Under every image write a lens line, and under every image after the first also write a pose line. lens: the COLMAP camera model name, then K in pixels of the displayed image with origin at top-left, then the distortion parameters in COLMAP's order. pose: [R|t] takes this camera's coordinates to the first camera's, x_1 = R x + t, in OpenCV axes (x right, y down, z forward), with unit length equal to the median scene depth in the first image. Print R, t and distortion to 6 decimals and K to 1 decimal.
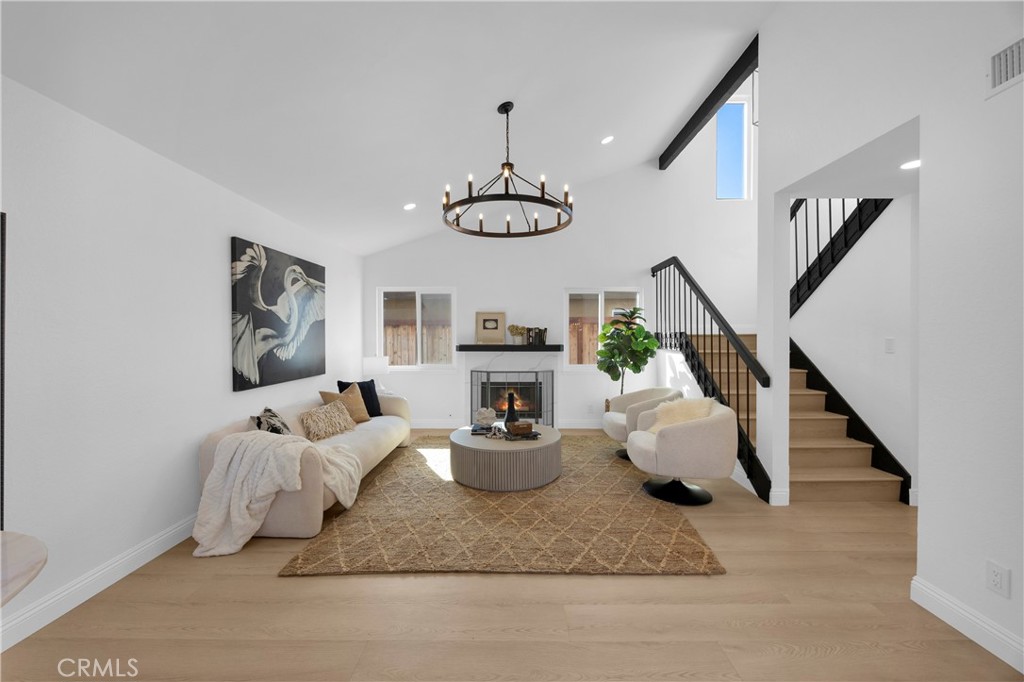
lens RADIAL K [[390.4, 0, 512.0], [0, 390.4, 341.0], [0, 0, 1]] dist [-0.004982, -0.000100]
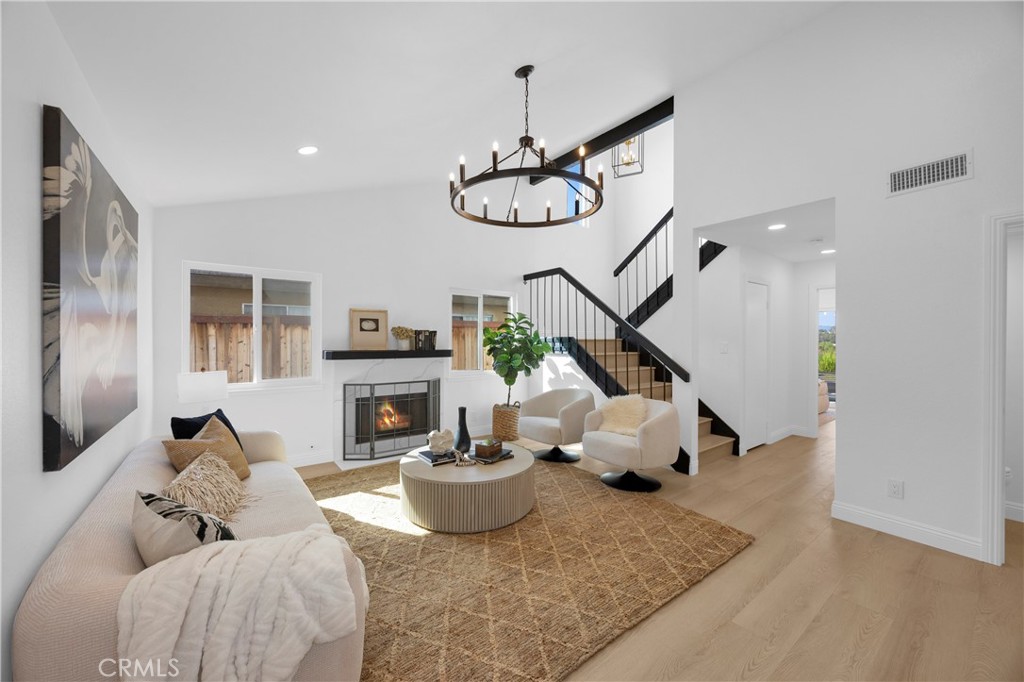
lens RADIAL K [[386.2, 0, 507.4], [0, 386.2, 340.6], [0, 0, 1]] dist [-0.005407, -0.000065]
pose [[0.796664, 0.001523, 0.604421, -0.333257], [0.003174, 0.999972, -0.006704, -0.004607], [-0.604414, 0.007260, 0.796637, 0.215224]]
